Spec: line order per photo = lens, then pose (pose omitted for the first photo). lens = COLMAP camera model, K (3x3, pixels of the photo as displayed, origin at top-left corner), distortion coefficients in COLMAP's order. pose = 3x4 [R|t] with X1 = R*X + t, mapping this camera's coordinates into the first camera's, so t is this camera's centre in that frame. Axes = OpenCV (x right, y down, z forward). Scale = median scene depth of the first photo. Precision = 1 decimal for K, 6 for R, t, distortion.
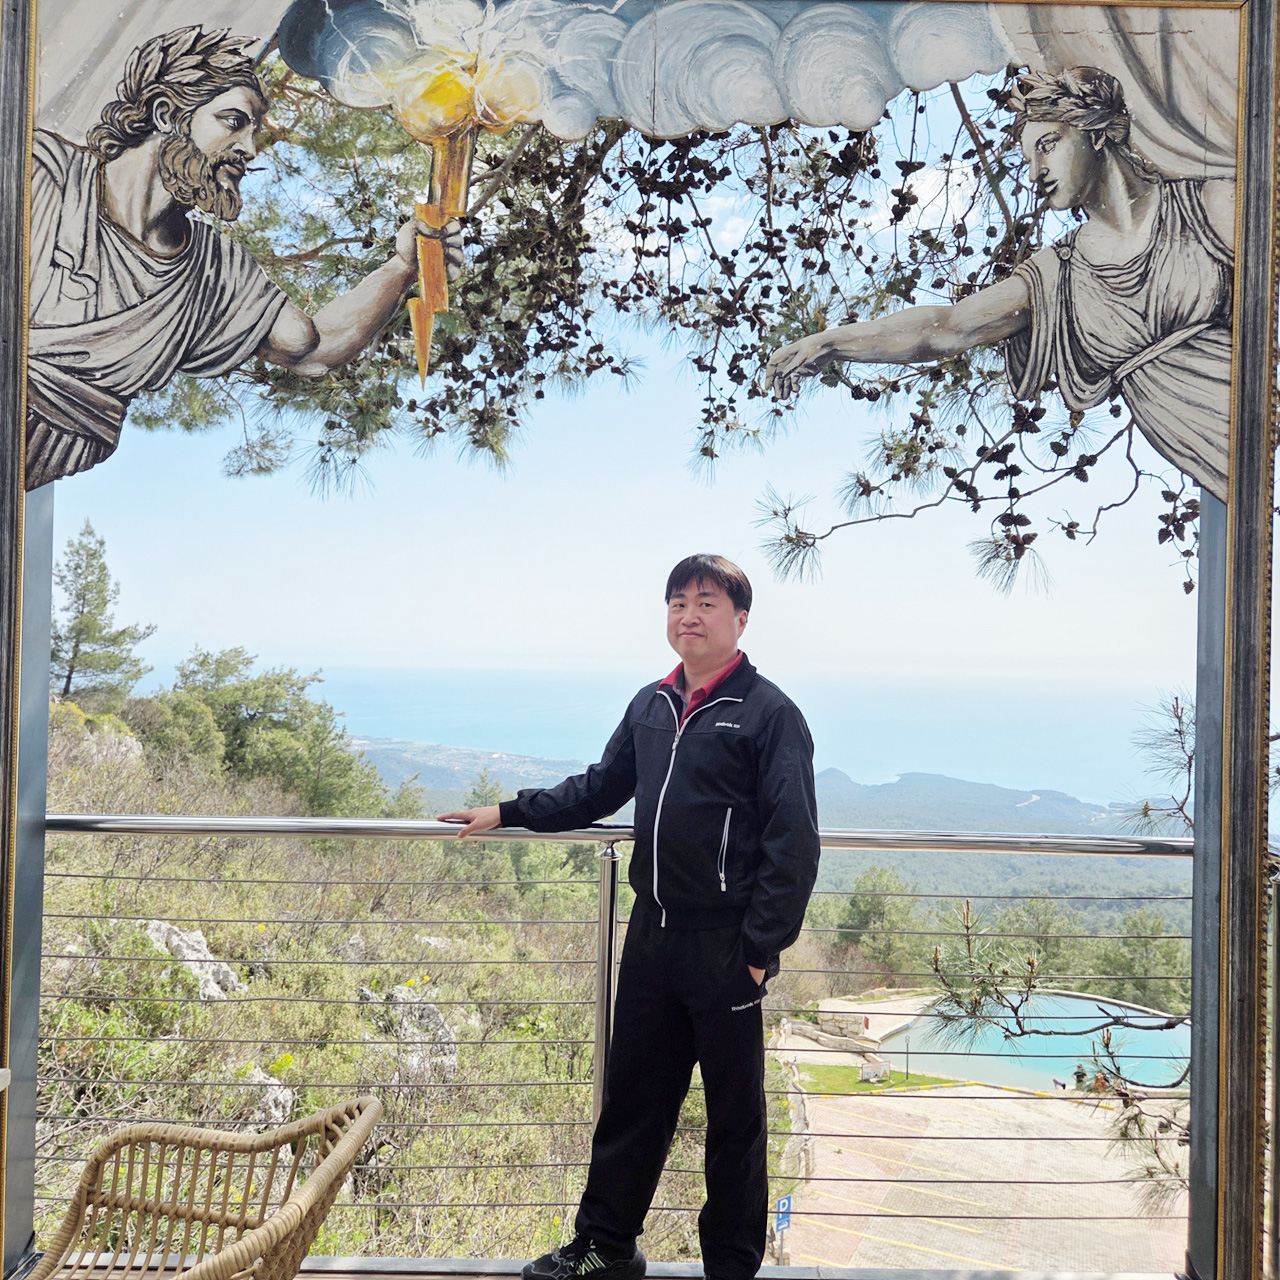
lens RADIAL K [[1133.1, 0, 642.5], [0, 1133.1, 635.3], [0, 0, 1]] dist [0.076621, -0.070373]
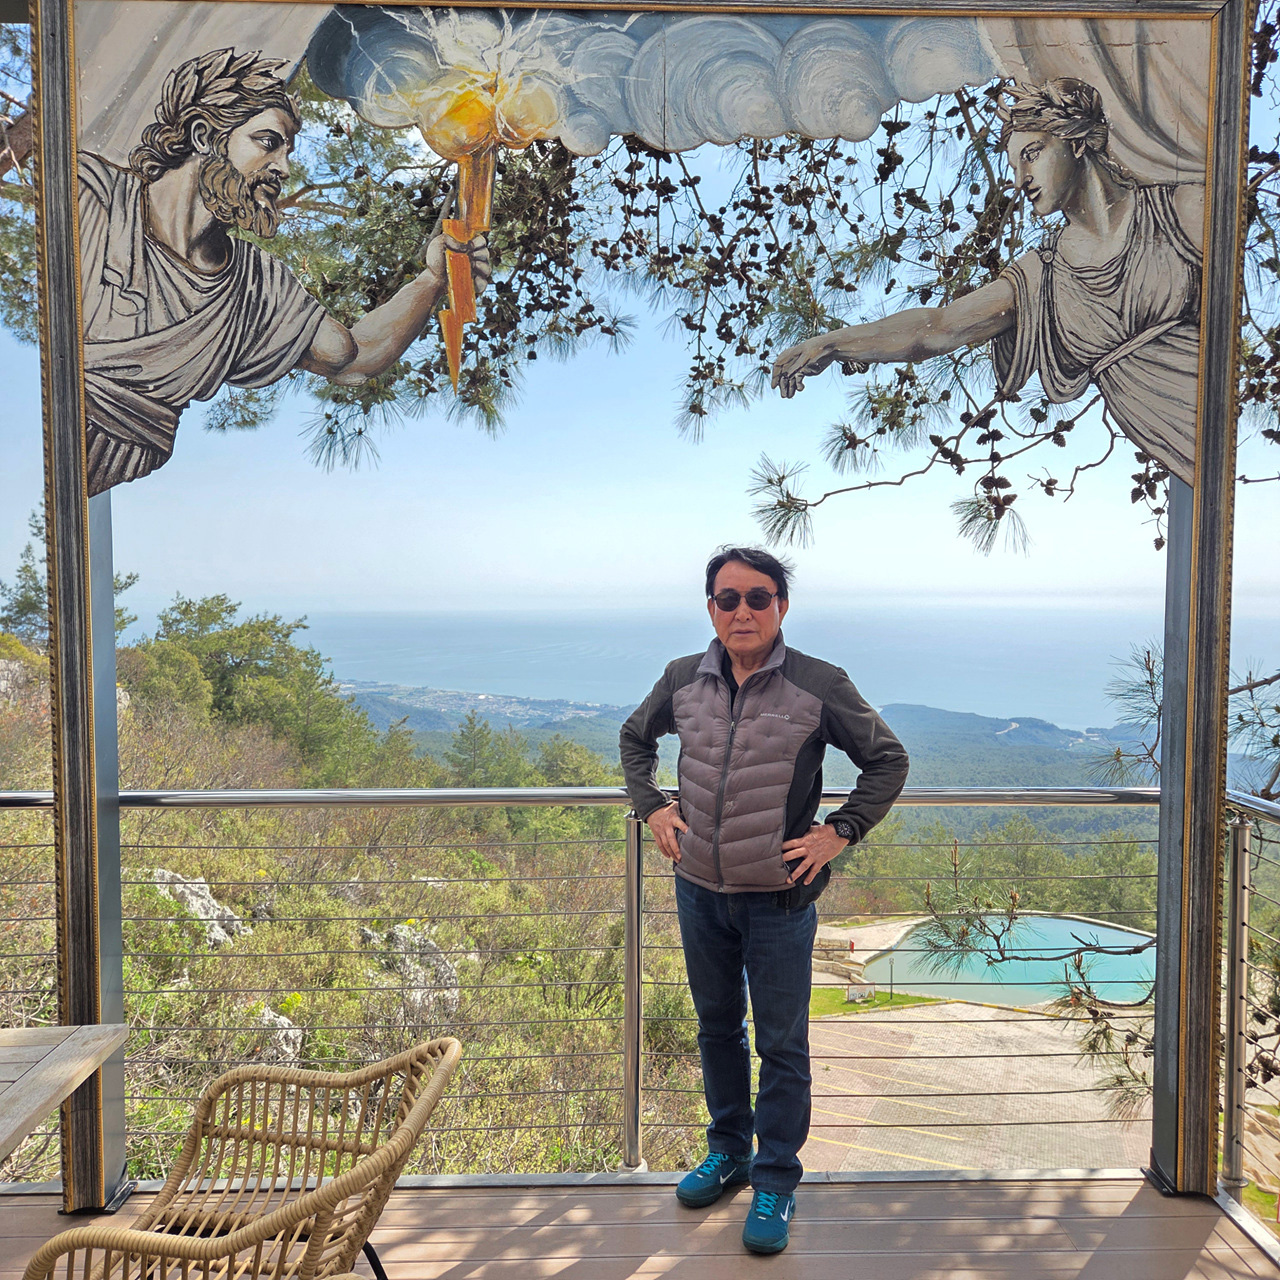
lens RADIAL K [[1133.1, 0, 648.6], [0, 1133.1, 647.2], [0, 0, 1]] dist [0.076621, -0.070373]
pose [[0.999572, -0.021603, 0.019702, -0.035865], [0.020263, 0.997625, 0.065827, -0.044936], [-0.021078, -0.065399, 0.997637, -0.092077]]
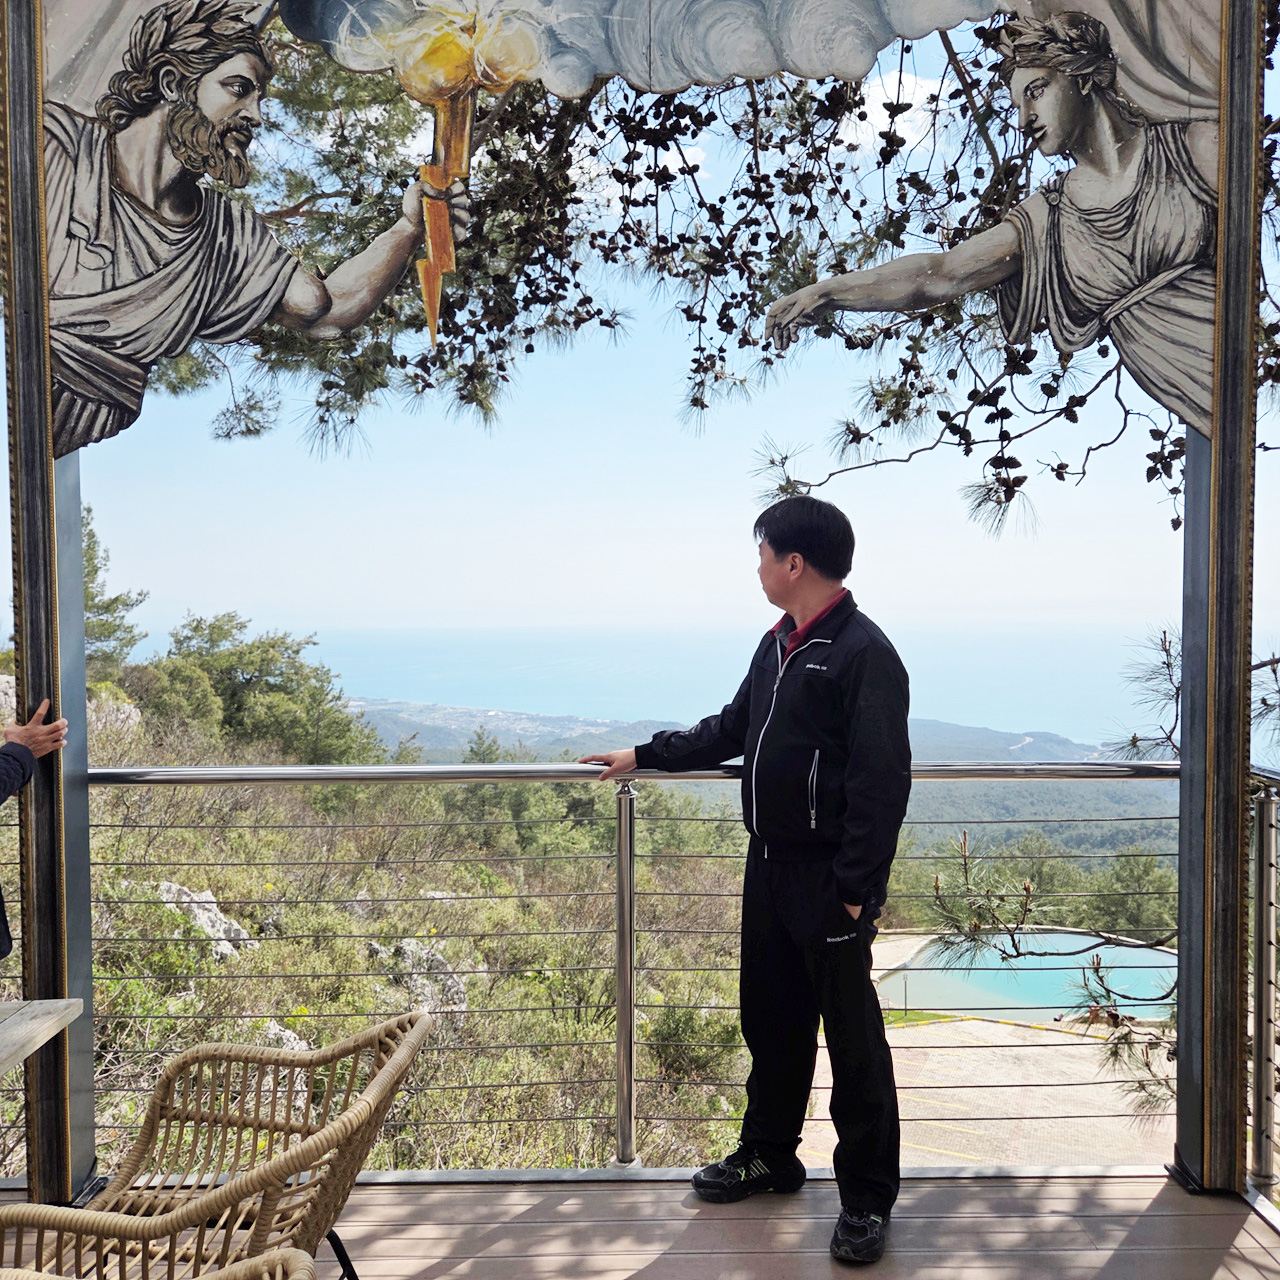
lens RADIAL K [[1133.1, 0, 639.4], [0, 1133.1, 644.9], [0, 0, 1]] dist [0.076621, -0.070373]
pose [[0.999615, -0.027515, 0.003571, -0.017326], [0.027308, 0.998431, 0.048883, 0.005844], [-0.004911, -0.048767, 0.998798, -0.045096]]
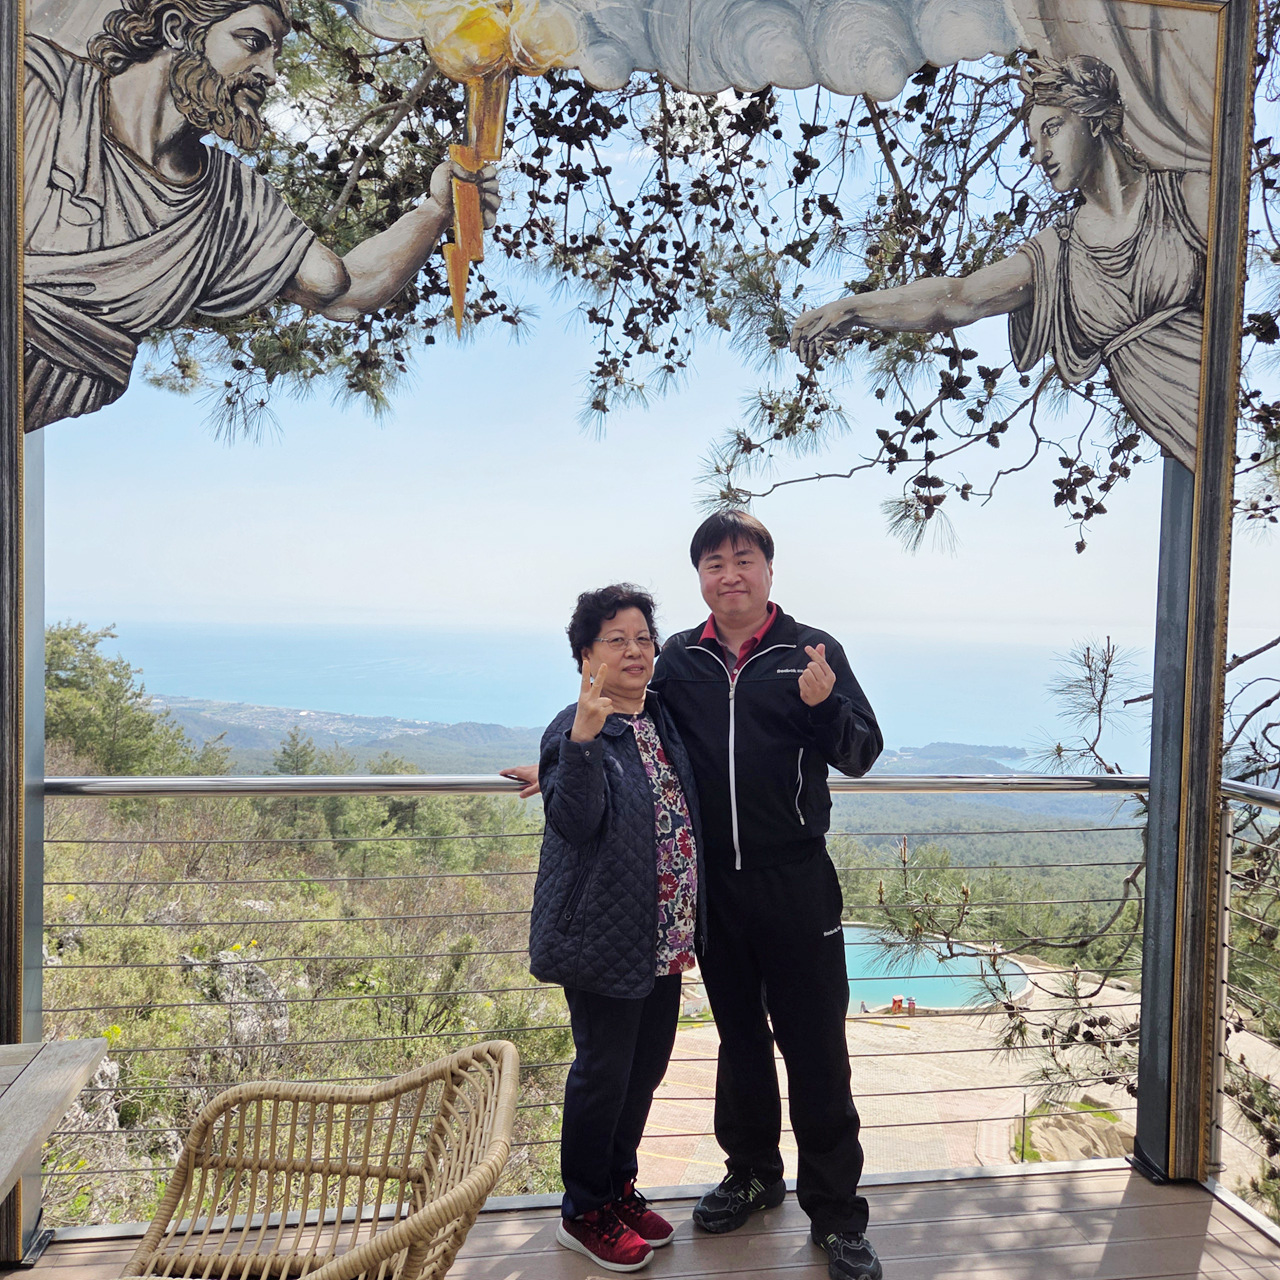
lens RADIAL K [[1133.1, 0, 646.4], [0, 1133.1, 648.8], [0, 0, 1]] dist [0.076621, -0.070373]
pose [[0.986040, -0.005102, 0.166430, -0.194836], [-0.003615, 0.998639, 0.052028, -0.001367], [-0.166469, -0.051903, 0.984680, -0.007501]]
